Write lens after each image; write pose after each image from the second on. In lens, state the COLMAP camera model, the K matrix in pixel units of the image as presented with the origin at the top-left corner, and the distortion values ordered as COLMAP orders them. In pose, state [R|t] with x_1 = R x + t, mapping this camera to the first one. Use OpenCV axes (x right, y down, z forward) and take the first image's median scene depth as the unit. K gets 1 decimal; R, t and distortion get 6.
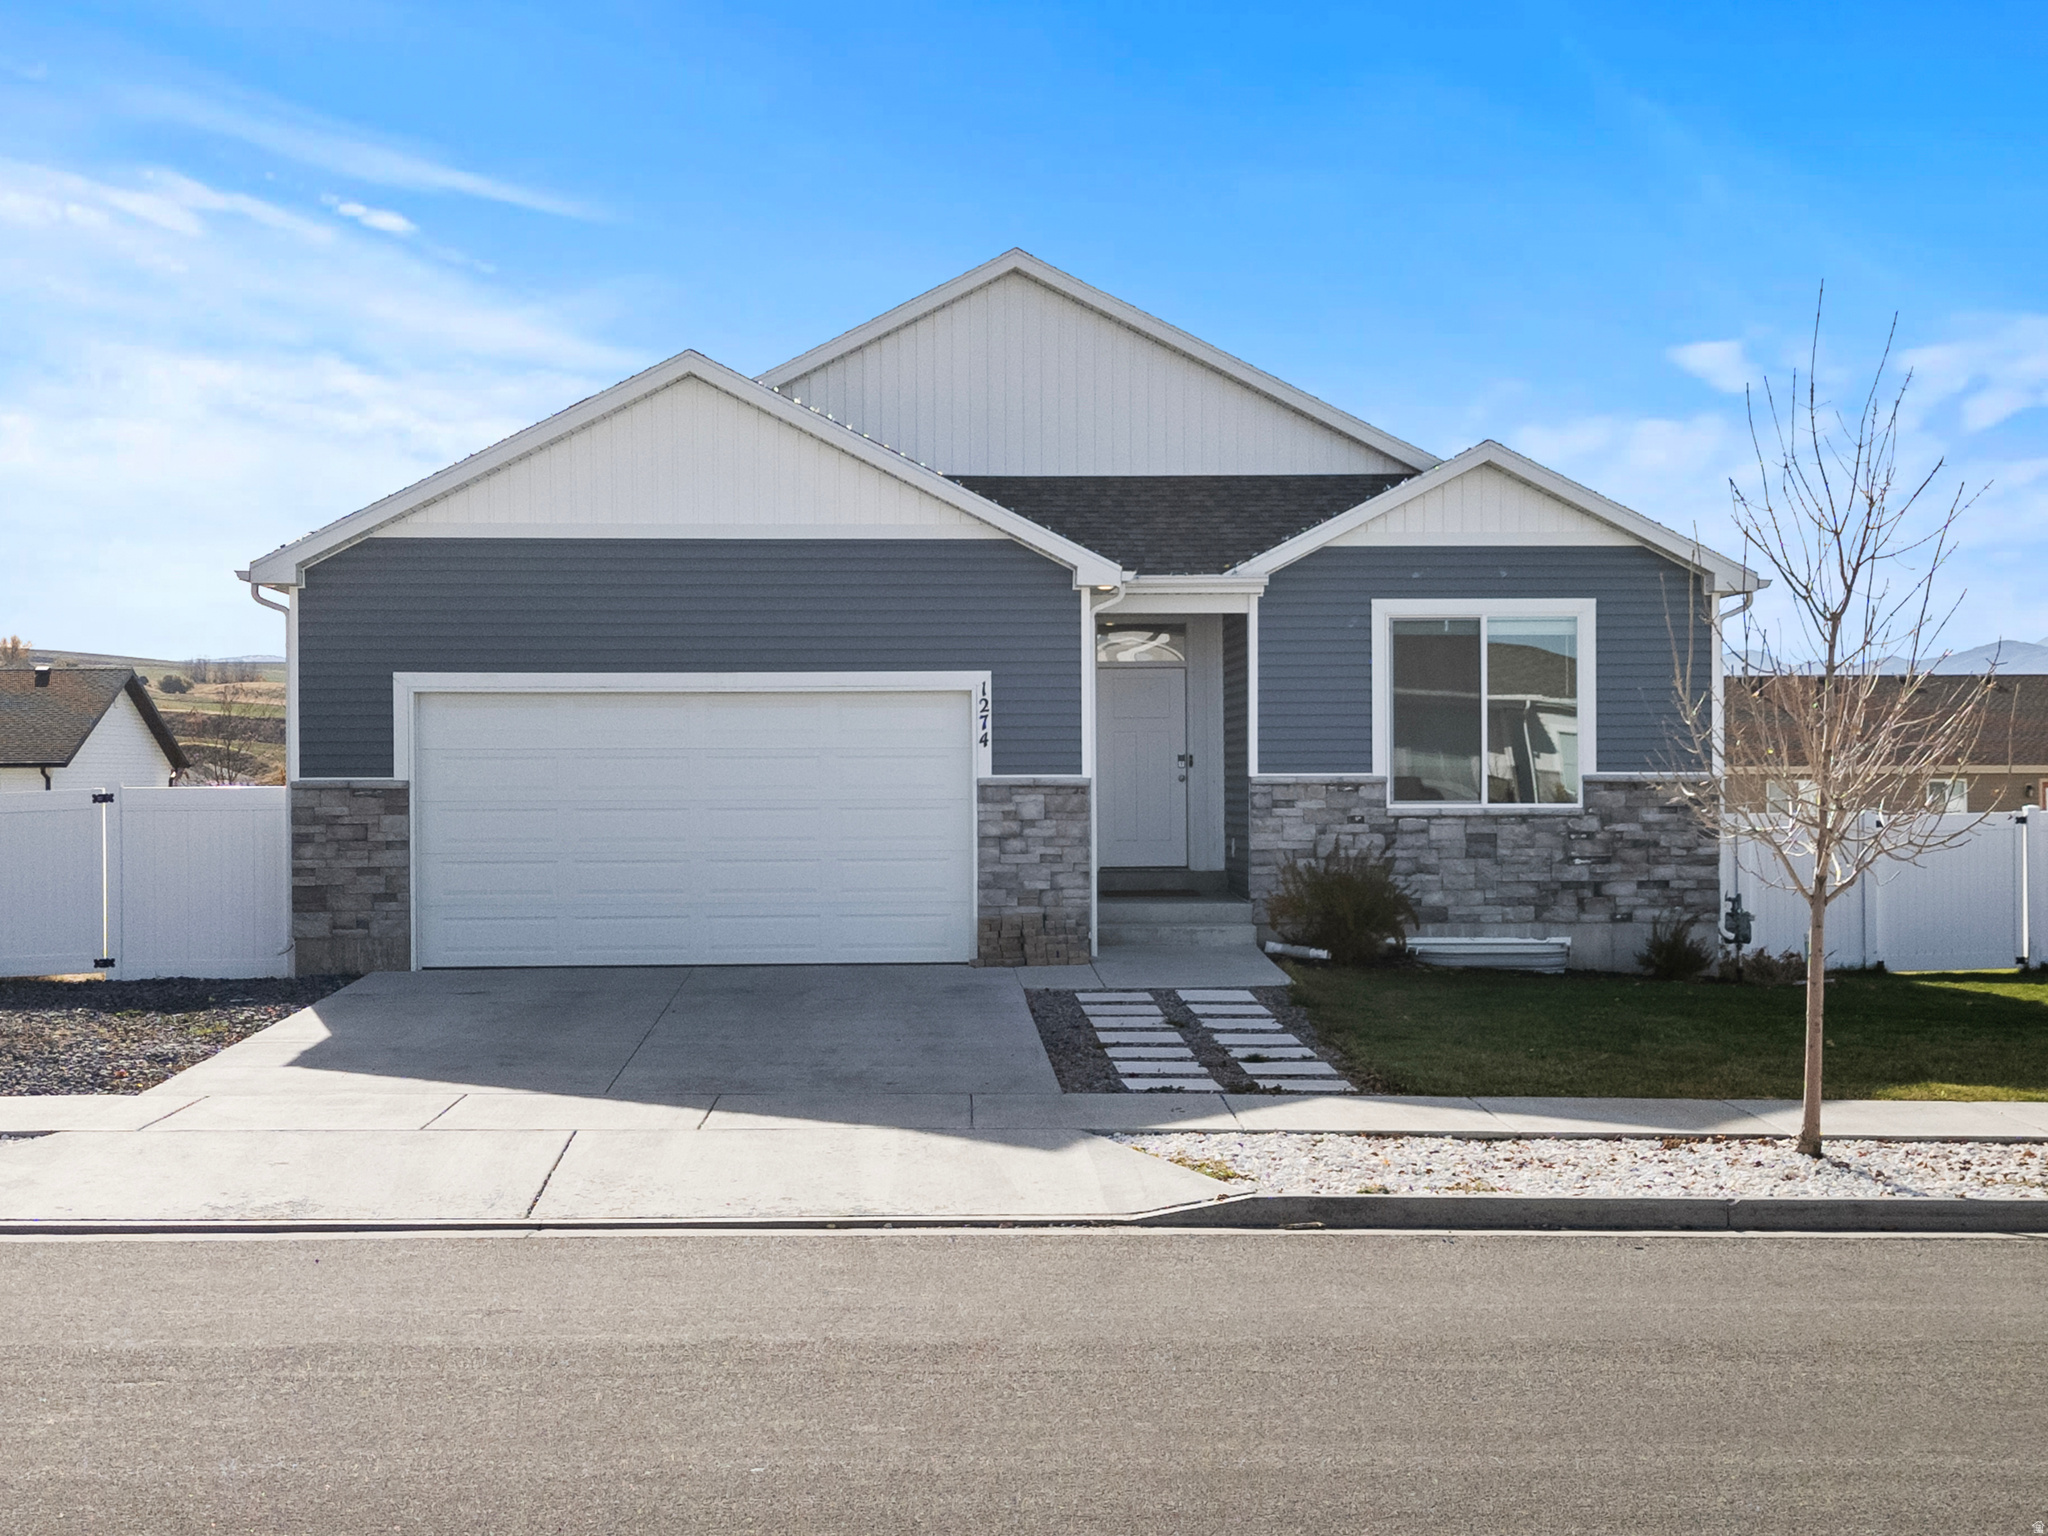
lens RADIAL K [[1438.4, 0, 1024.0], [0, 1438.4, 768.0], [0, 0, 1]] dist [0.060008, -0.049861]
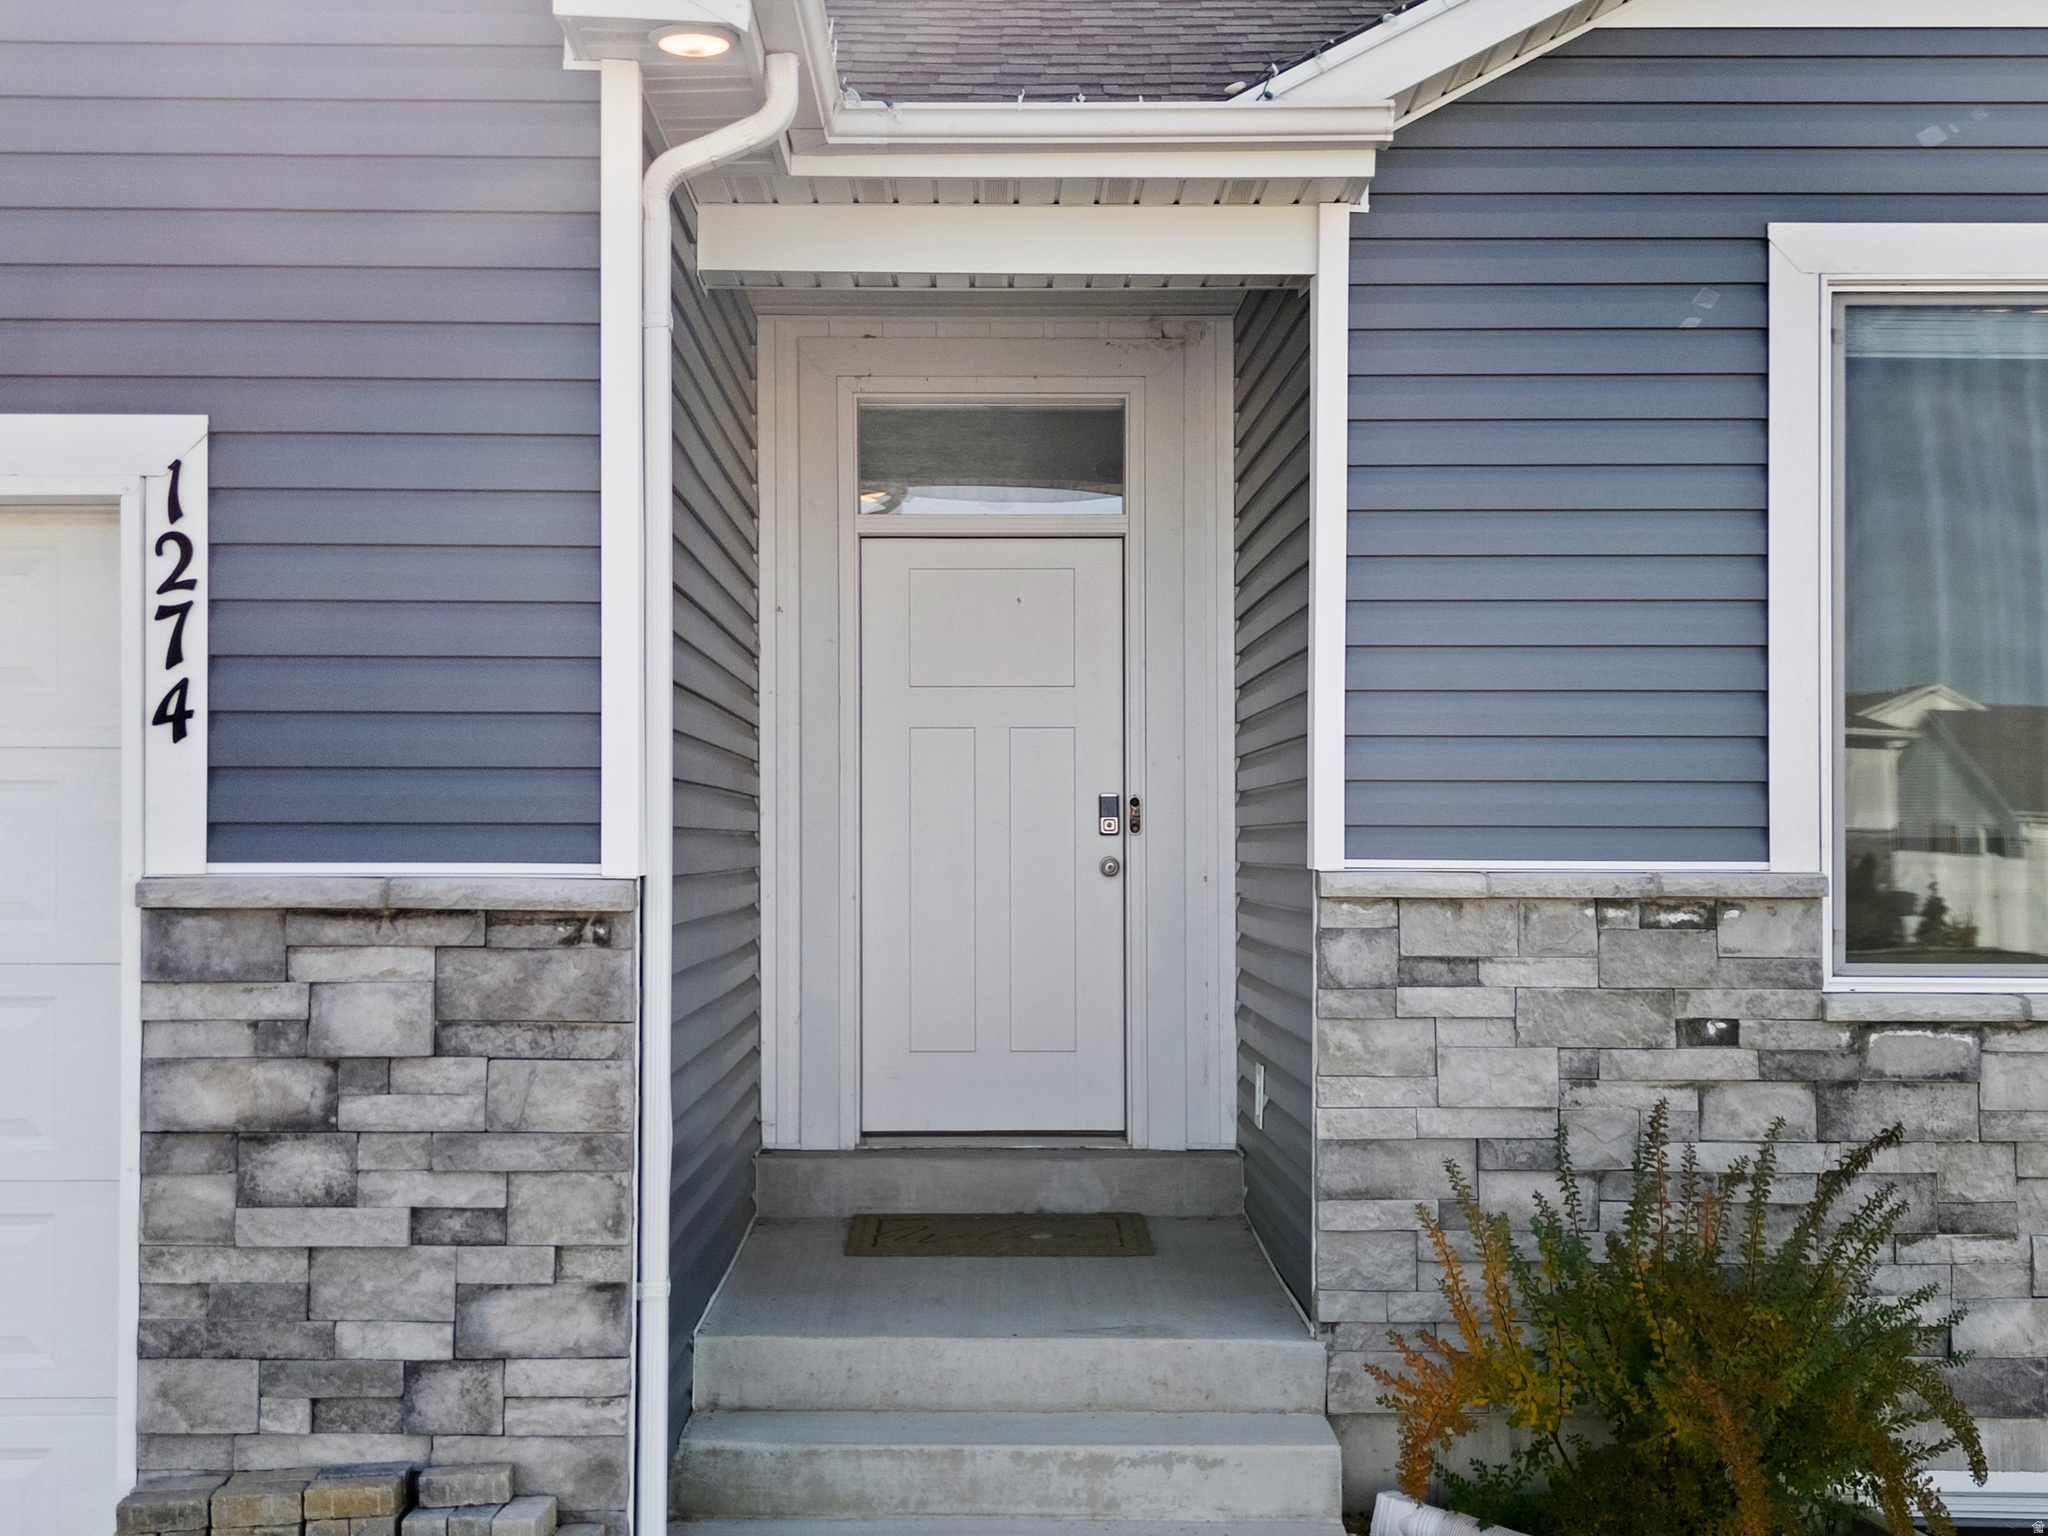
lens RADIAL K [[1876.0, 0, 980.3], [0, 1876.0, 789.2], [0, 0, 1]] dist [0.094396, -0.125459]
pose [[0.999849, 0.006744, -0.015989, 0.100471], [-0.007117, 0.999700, -0.023420, -0.000696], [0.015826, 0.023531, 0.999598, 0.652476]]
